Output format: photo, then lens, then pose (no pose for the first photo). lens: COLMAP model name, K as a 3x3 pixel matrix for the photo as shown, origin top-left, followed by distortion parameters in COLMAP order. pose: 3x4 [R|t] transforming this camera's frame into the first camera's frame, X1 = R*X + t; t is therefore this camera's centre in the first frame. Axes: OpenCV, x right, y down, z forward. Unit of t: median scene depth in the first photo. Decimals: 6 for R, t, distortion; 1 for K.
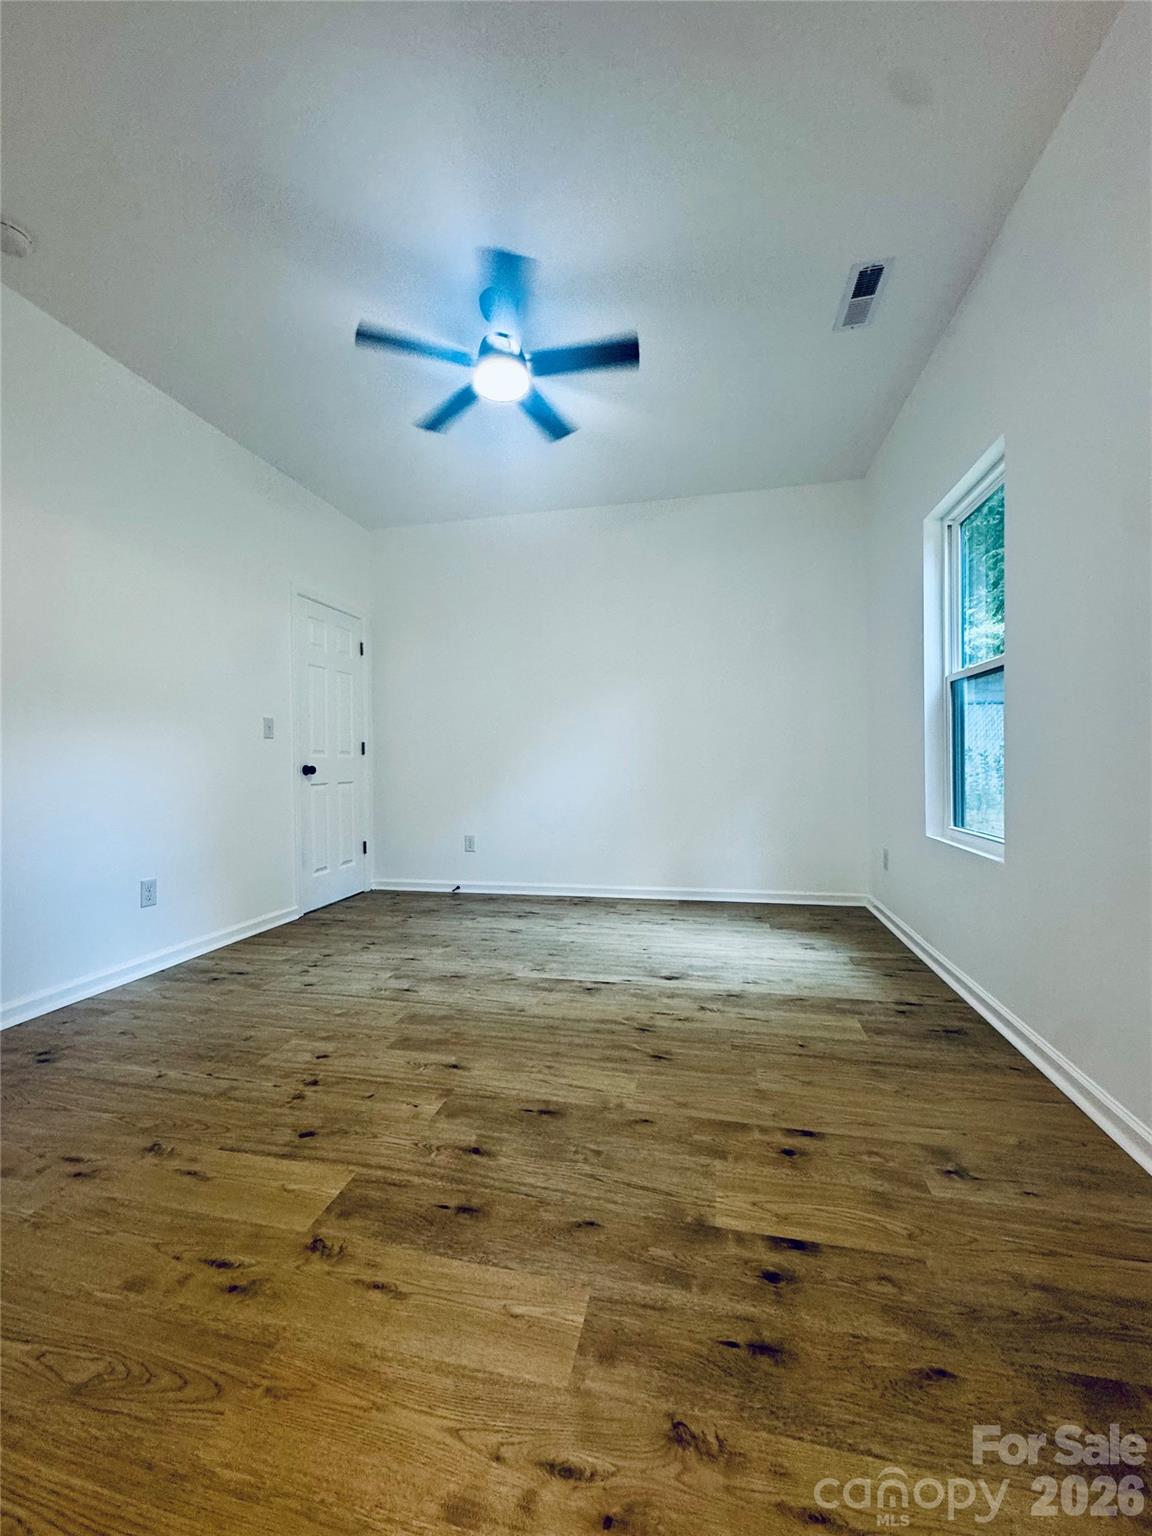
lens RADIAL K [[615.2, 0, 582.4], [0, 615.2, 764.6], [0, 0, 1]] dist [0.000858, -0.000483]
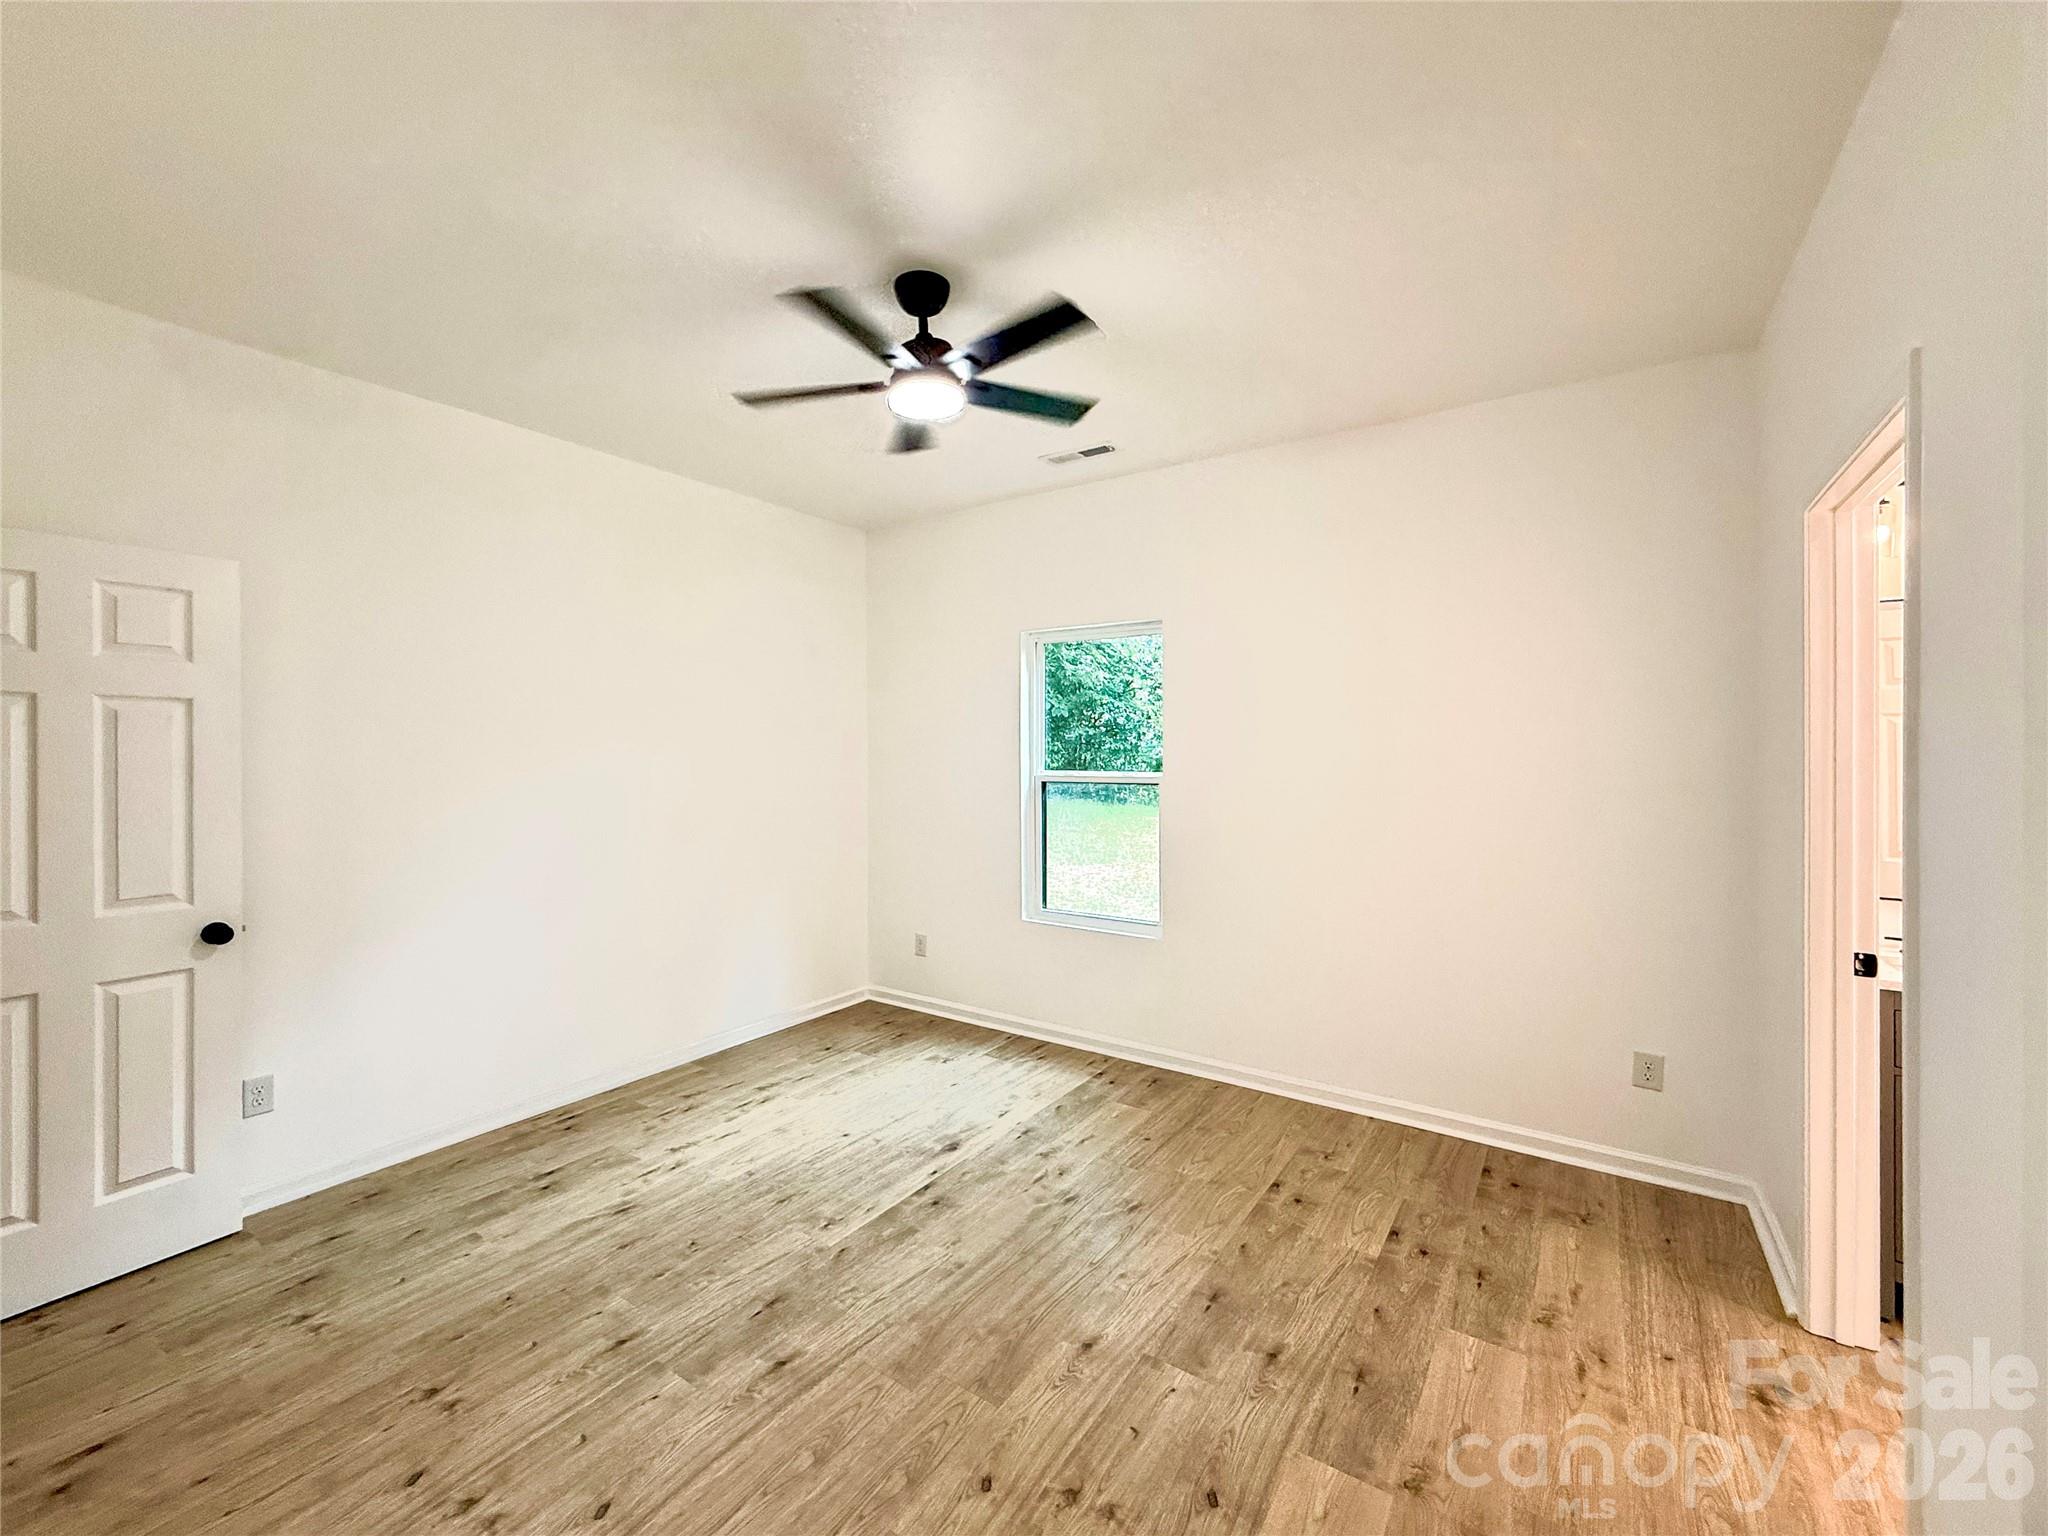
lens RADIAL K [[823.8, 0, 1015.6], [0, 823.8, 754.8], [0, 0, 1]] dist [0.001254, -0.000168]
pose [[0.381181, 0.009727, 0.924449, -0.937077], [-0.003093, 0.999952, -0.009246, -0.194151], [-0.924495, 0.000665, 0.381193, 0.524519]]
